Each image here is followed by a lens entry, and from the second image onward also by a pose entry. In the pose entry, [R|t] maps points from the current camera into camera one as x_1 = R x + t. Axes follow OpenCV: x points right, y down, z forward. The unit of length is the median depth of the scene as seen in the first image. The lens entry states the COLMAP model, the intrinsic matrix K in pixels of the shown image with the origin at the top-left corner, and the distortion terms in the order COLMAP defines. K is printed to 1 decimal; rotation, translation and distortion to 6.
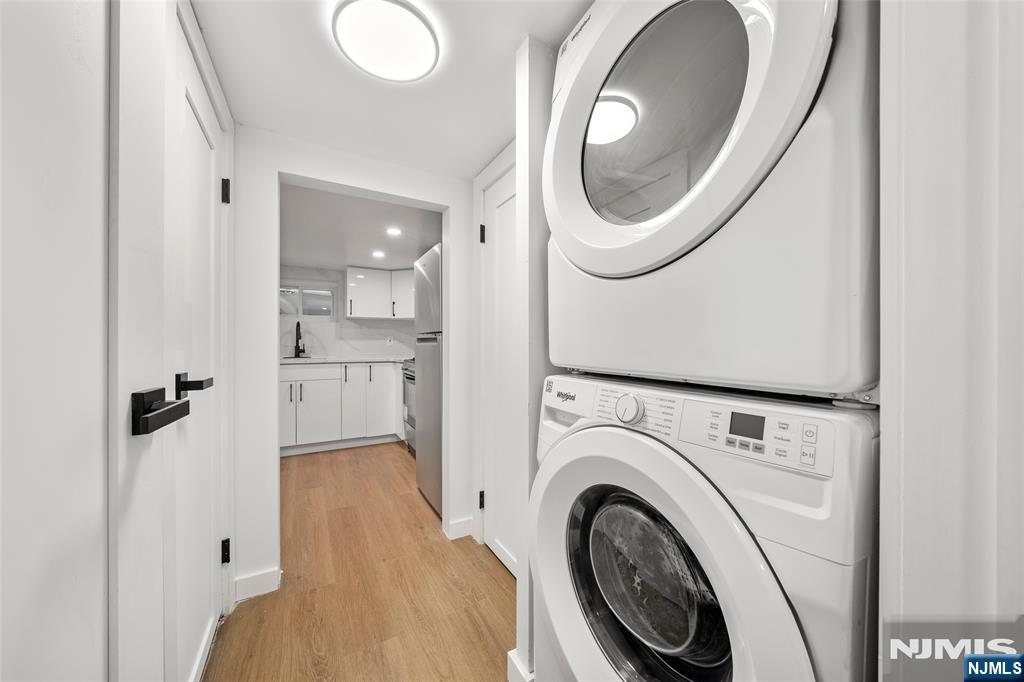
lens RADIAL K [[355.9, 0, 512.0], [0, 355.9, 343.5], [0, 0, 1]] dist [-0.002418, -0.000121]
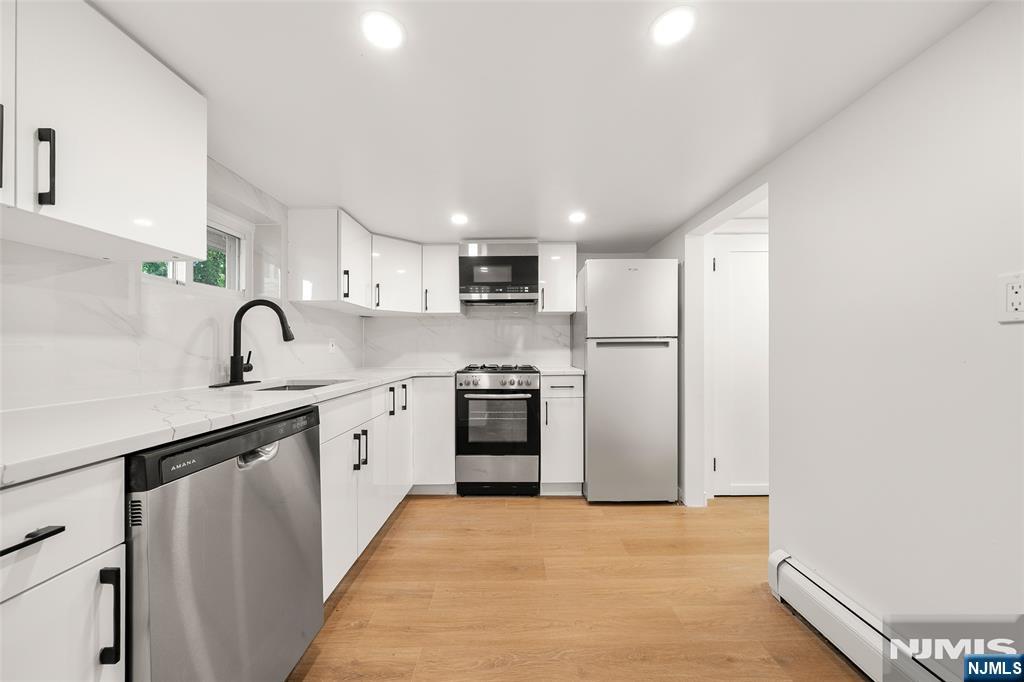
lens RADIAL K [[355.9, 0, 514.5], [0, 355.9, 347.2], [0, 0, 1]] dist [-0.002418, -0.000121]
pose [[0.488978, 0.004400, 0.872285, -0.953748], [0.007506, 0.999929, -0.009252, 0.003362], [-0.872264, 0.011071, 0.488911, 0.586417]]
